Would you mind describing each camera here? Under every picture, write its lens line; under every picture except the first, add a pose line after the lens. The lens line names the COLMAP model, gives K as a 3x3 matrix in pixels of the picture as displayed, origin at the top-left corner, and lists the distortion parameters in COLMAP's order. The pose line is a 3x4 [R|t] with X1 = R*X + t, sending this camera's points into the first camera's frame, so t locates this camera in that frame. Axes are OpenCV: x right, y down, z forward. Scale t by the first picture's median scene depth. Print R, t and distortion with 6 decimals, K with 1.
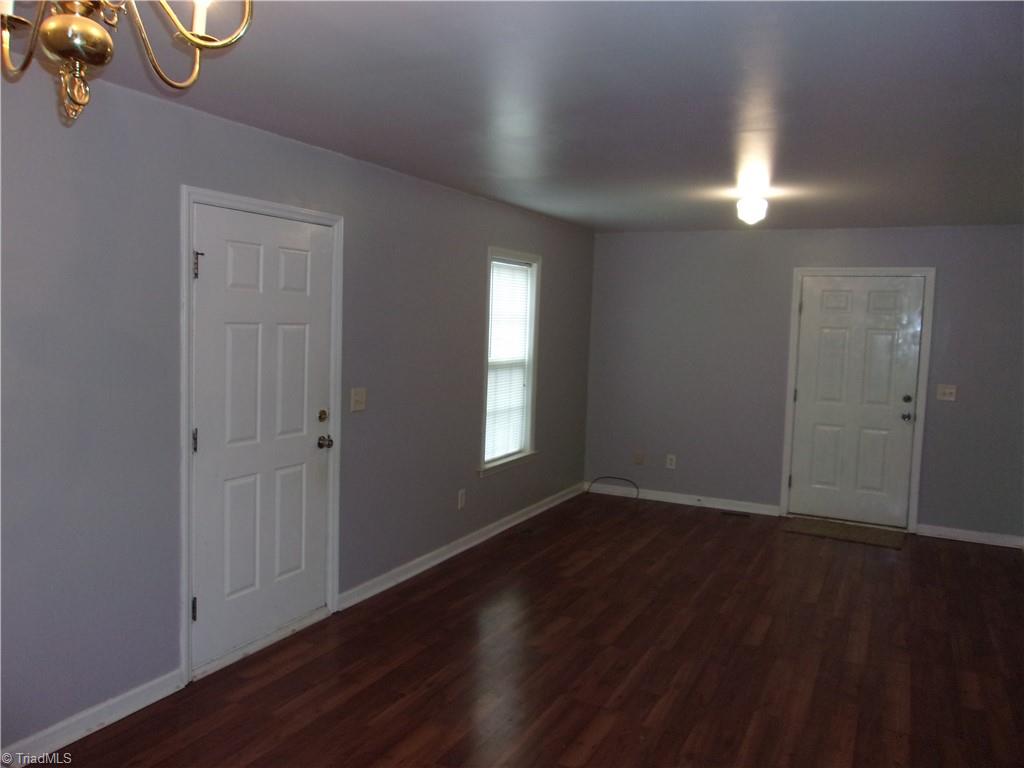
lens RADIAL K [[821.8, 0, 494.3], [0, 821.8, 383.9], [0, 0, 1]] dist [-0.011908, 0.044536]
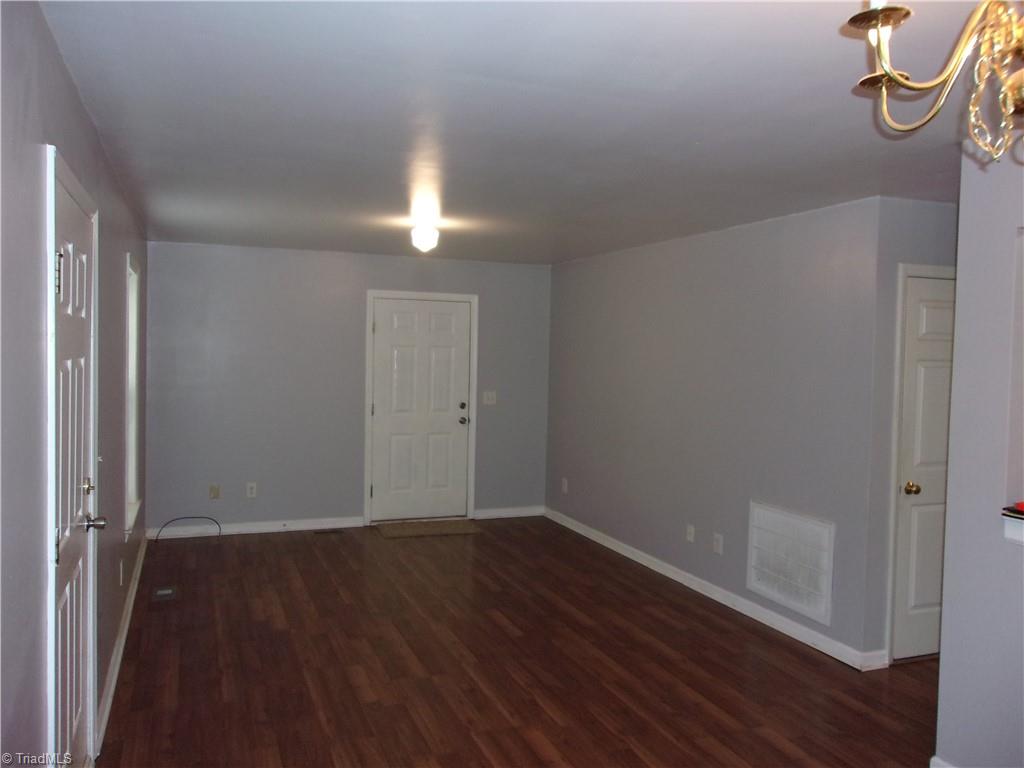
lens RADIAL K [[821.8, 0, 511.8], [0, 821.8, 387.6], [0, 0, 1]] dist [-0.011908, 0.044536]
pose [[0.665393, -0.054671, 0.744489, -0.416898], [0.062579, 0.997889, 0.017348, -0.030353], [-0.743866, 0.035046, 0.667409, 0.212001]]
